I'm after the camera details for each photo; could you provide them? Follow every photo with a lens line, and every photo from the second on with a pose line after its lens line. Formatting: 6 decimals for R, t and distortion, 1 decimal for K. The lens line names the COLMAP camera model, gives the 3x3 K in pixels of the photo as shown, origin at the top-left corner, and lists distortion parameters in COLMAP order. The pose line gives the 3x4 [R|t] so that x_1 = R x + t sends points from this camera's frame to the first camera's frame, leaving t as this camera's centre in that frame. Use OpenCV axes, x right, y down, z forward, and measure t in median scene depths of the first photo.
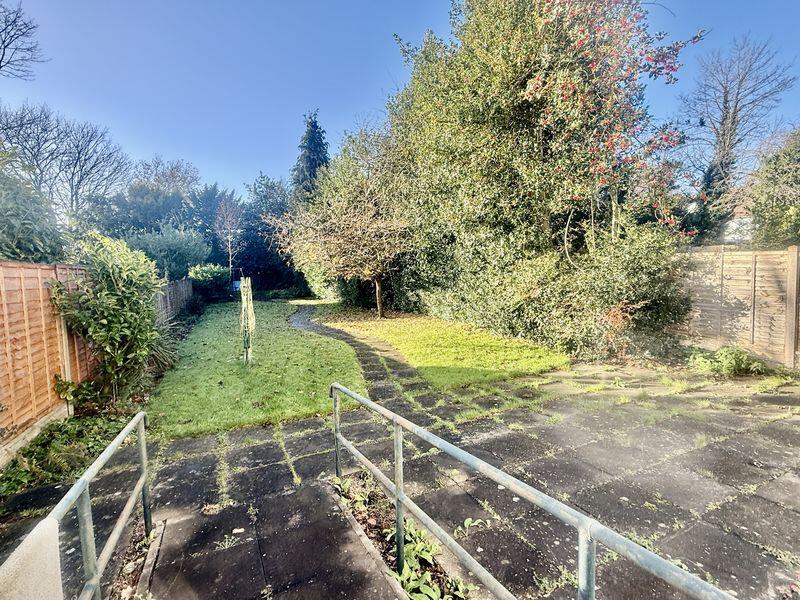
lens RADIAL K [[404.4, 0, 399.6], [0, 404.4, 301.9], [0, 0, 1]] dist [0.003899, -0.000933]
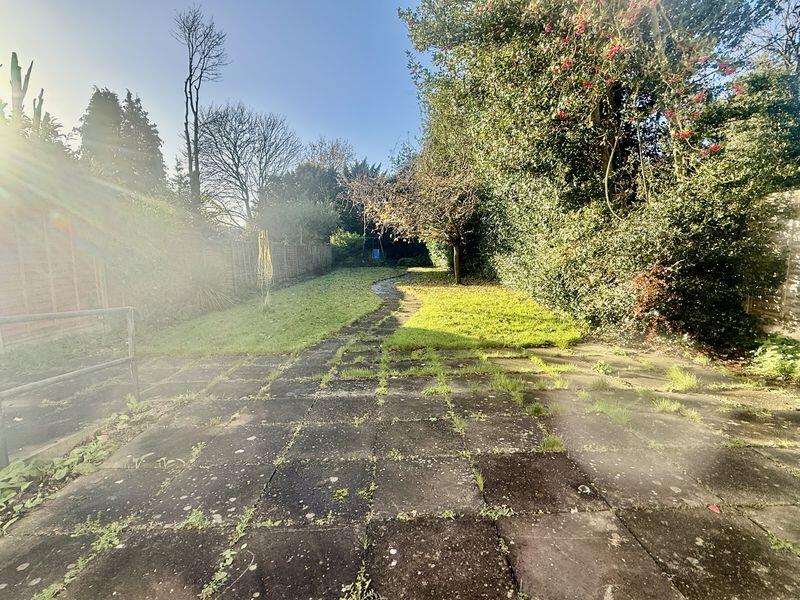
lens RADIAL K [[404.4, 0, 400.1], [0, 404.4, 298.6], [0, 0, 1]] dist [0.003899, -0.000933]
pose [[0.916649, 0.071248, -0.393292, 0.128759], [-0.050465, 0.996740, 0.062948, 0.012462], [0.396495, -0.037854, 0.917256, 0.049035]]
